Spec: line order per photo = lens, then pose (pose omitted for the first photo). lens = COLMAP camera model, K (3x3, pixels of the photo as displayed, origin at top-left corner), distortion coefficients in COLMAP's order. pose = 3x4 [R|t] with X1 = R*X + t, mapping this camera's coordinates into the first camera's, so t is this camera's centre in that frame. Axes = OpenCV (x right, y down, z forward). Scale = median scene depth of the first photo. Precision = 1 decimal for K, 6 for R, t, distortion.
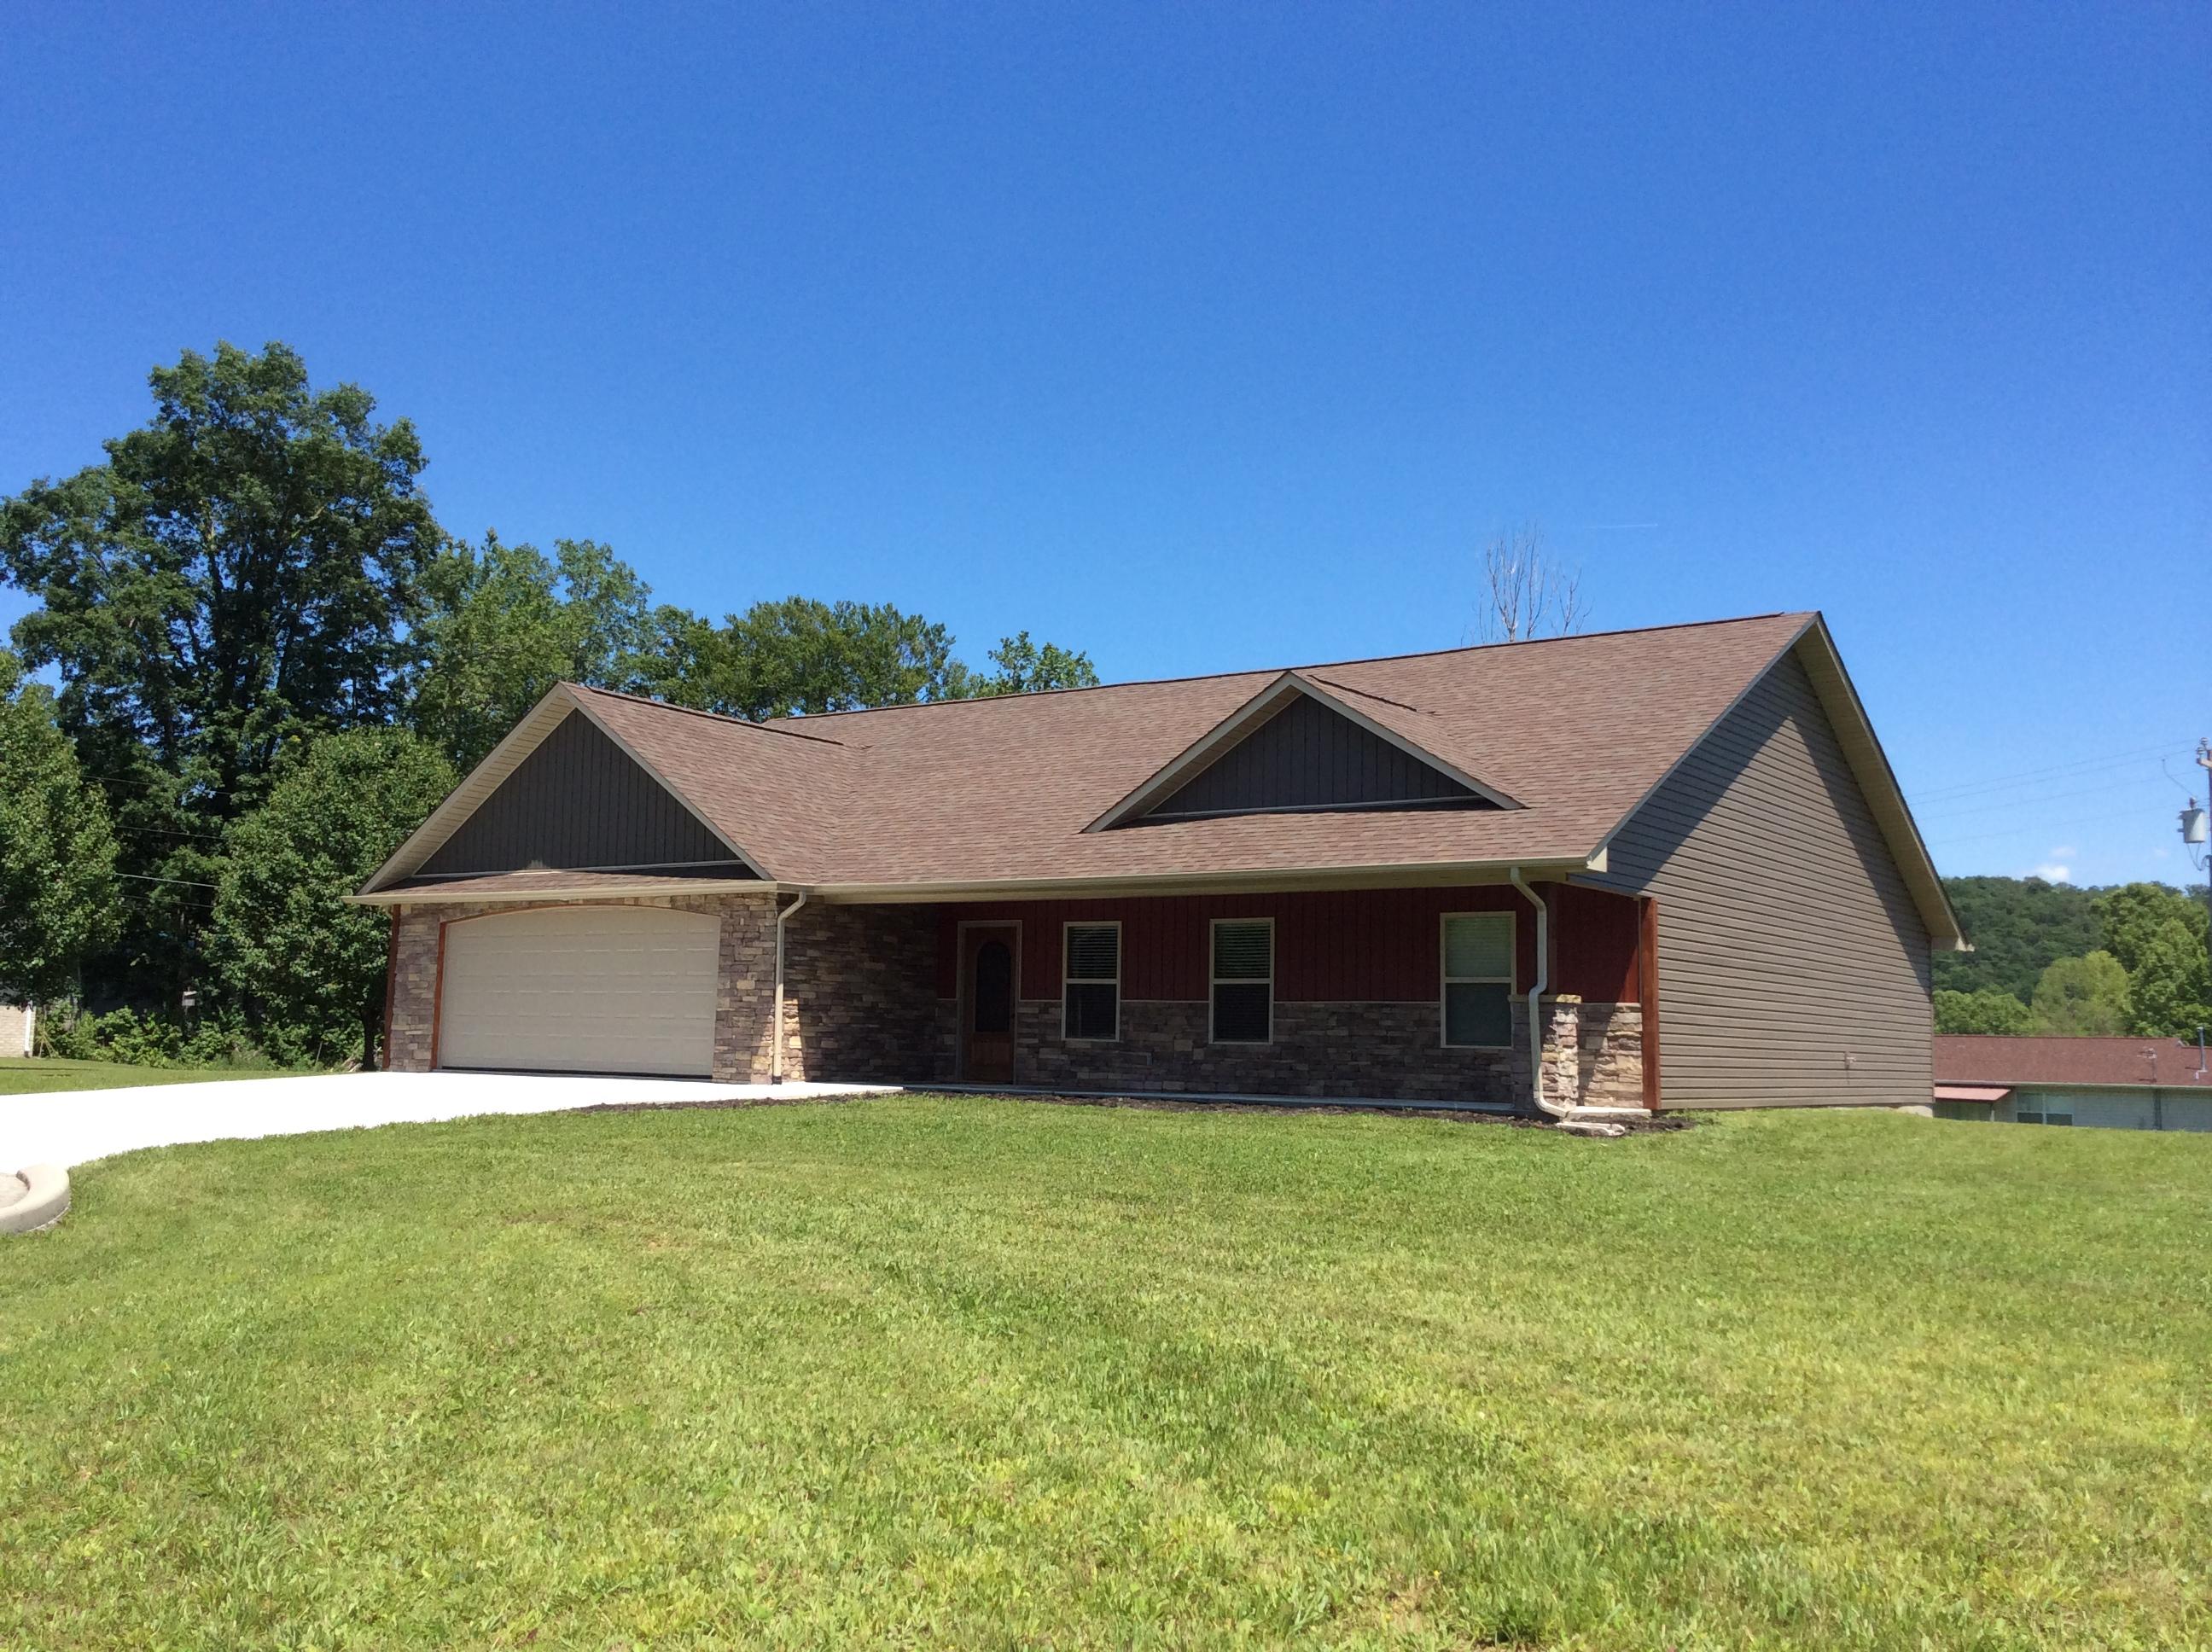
lens RADIAL K [[2028.0, 0, 1100.6], [0, 2028.0, 850.4], [0, 0, 1]] dist [0.116232, -0.222735]
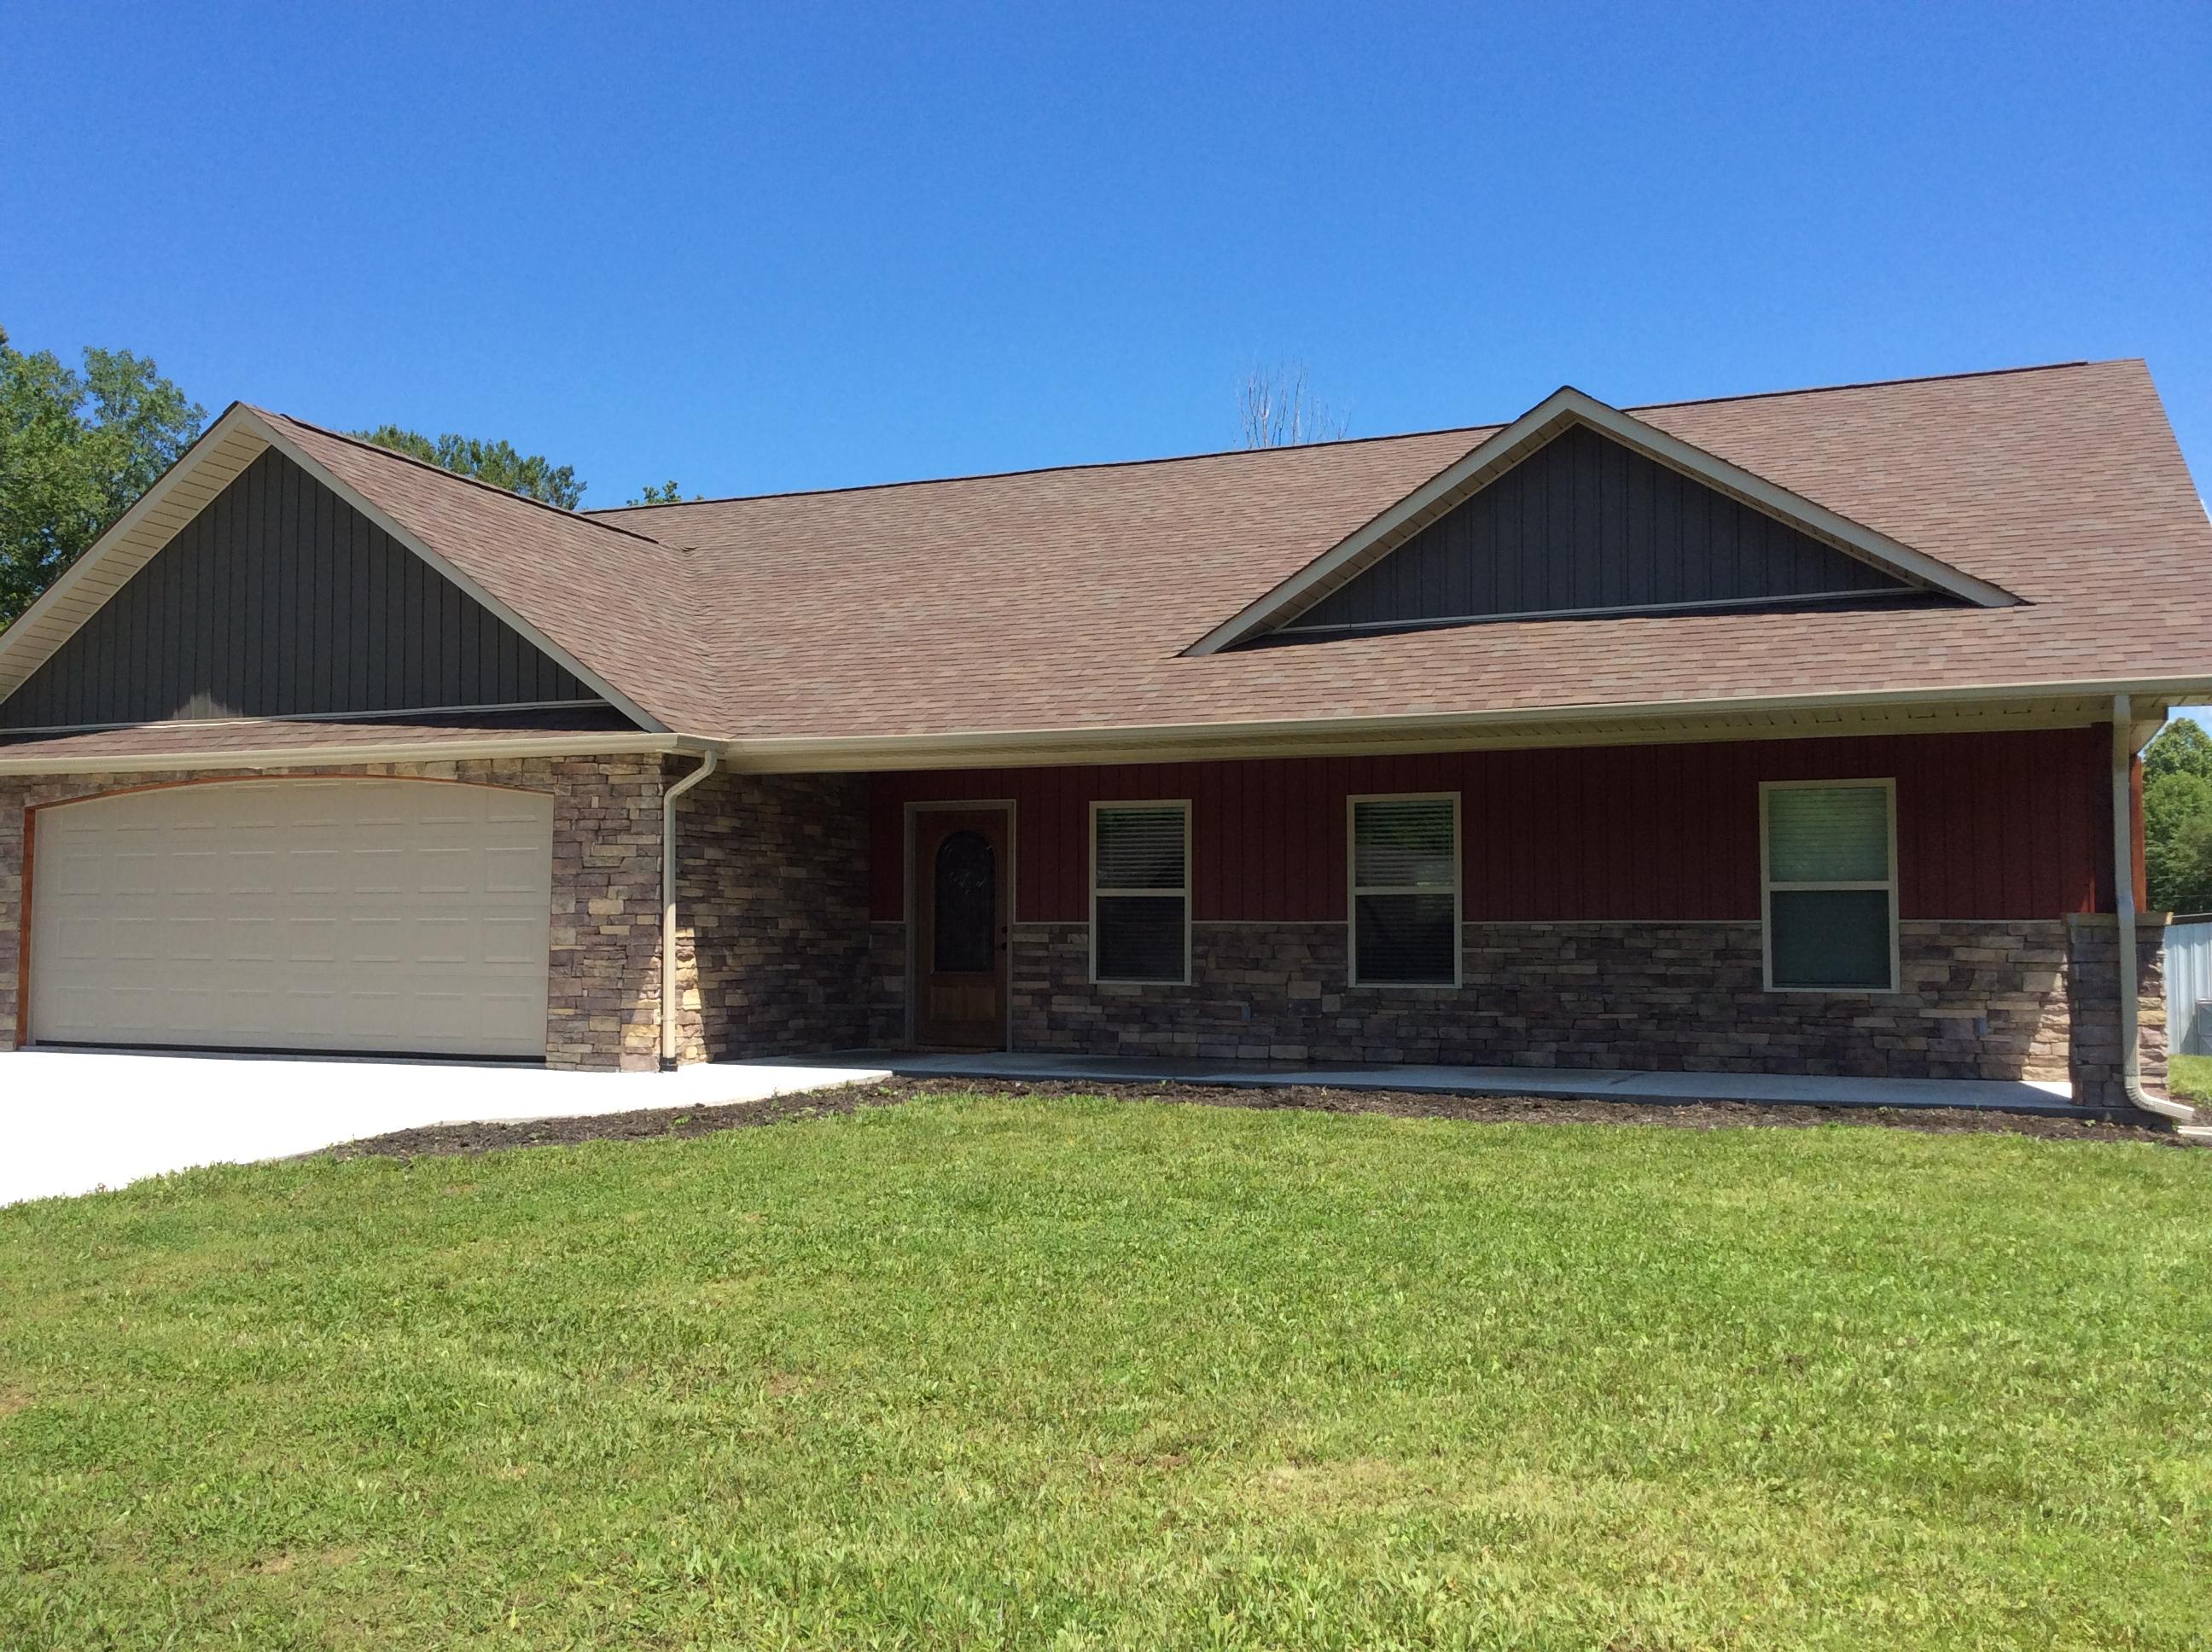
lens RADIAL K [[2028.0, 0, 1100.6], [0, 2028.0, 850.4], [0, 0, 1]] dist [0.116232, -0.222735]
pose [[0.977766, -0.008946, 0.209508, -0.156023], [-0.002072, 0.998629, 0.052309, 0.017328], [-0.209688, -0.051580, 0.976407, 0.376433]]
